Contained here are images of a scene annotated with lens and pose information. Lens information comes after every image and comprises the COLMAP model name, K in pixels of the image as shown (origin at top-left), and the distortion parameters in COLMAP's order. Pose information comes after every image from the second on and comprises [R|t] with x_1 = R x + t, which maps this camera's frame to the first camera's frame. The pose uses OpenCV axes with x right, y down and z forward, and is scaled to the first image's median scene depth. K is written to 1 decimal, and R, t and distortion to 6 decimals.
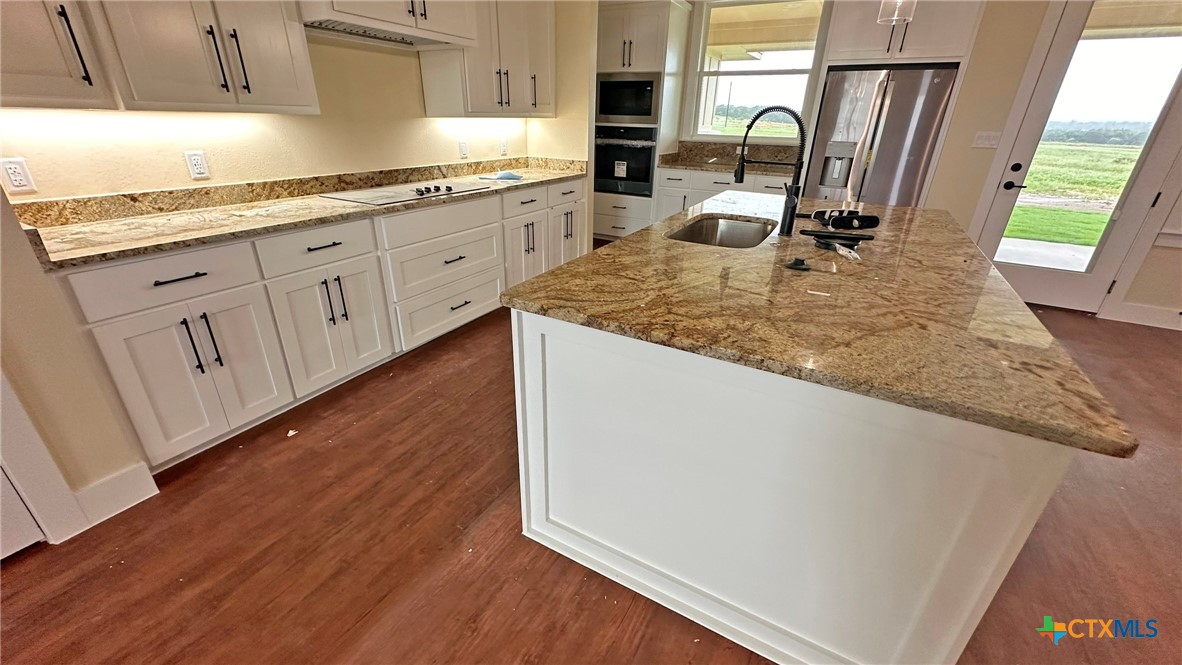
lens RADIAL K [[468.9, 0, 589.8], [0, 468.9, 332.0], [0, 0, 1]] dist [-0.001283, 0.000361]
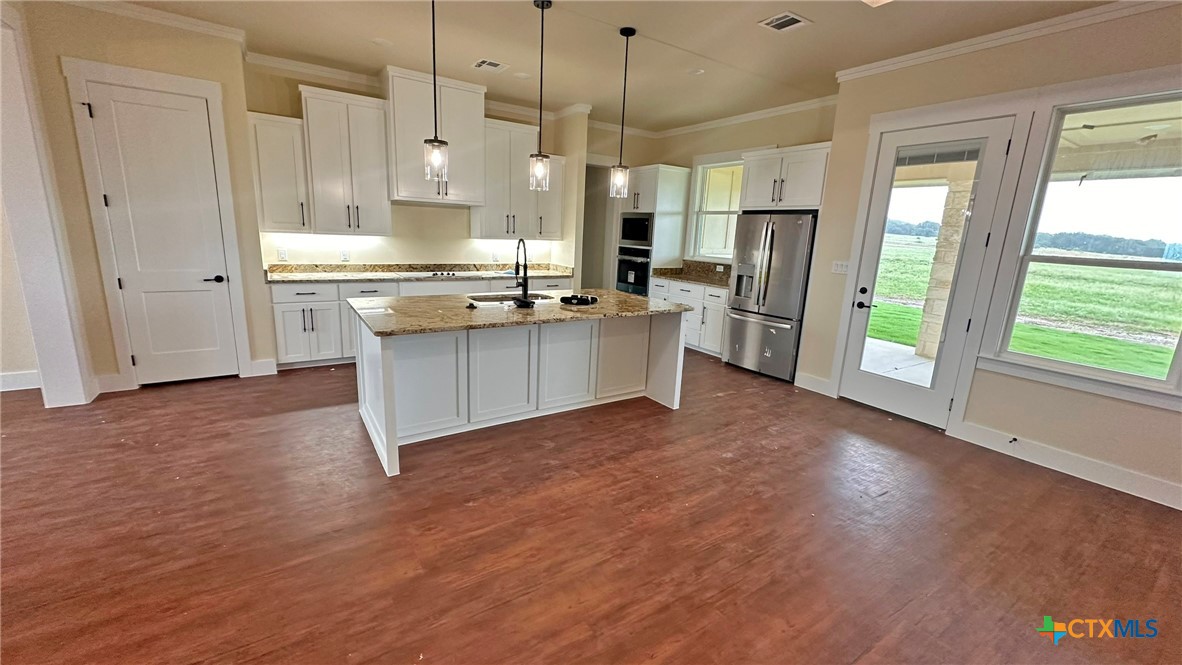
lens RADIAL K [[468.9, 0, 589.8], [0, 468.9, 332.0], [0, 0, 1]] dist [-0.001283, 0.000361]
pose [[0.886960, 0.115125, -0.447267, 0.899536], [-0.213798, 0.960768, -0.176677, 0.112526], [0.409380, 0.252330, 0.876777, -0.311871]]
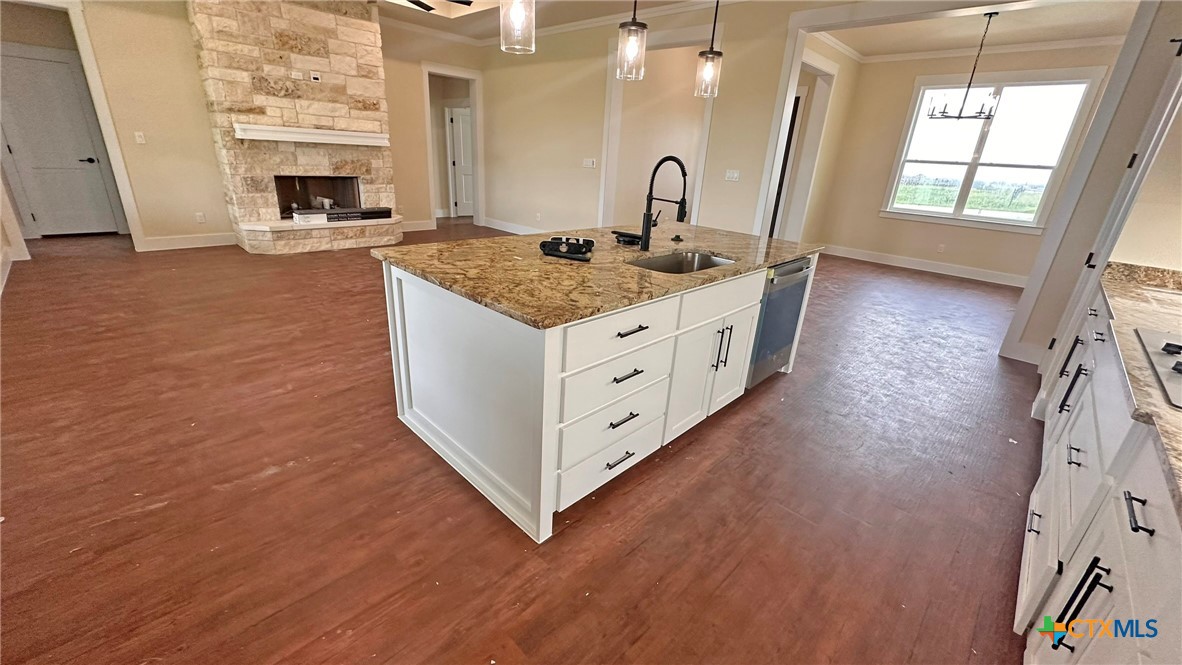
lens RADIAL K [[468.9, 0, 589.8], [0, 468.9, 332.0], [0, 0, 1]] dist [-0.001283, 0.000361]
pose [[-0.962222, -0.168450, 0.213899, 0.149932], [0.034083, 0.704925, 0.708463, -0.579032], [-0.270123, 0.688989, -0.672553, 1.230688]]
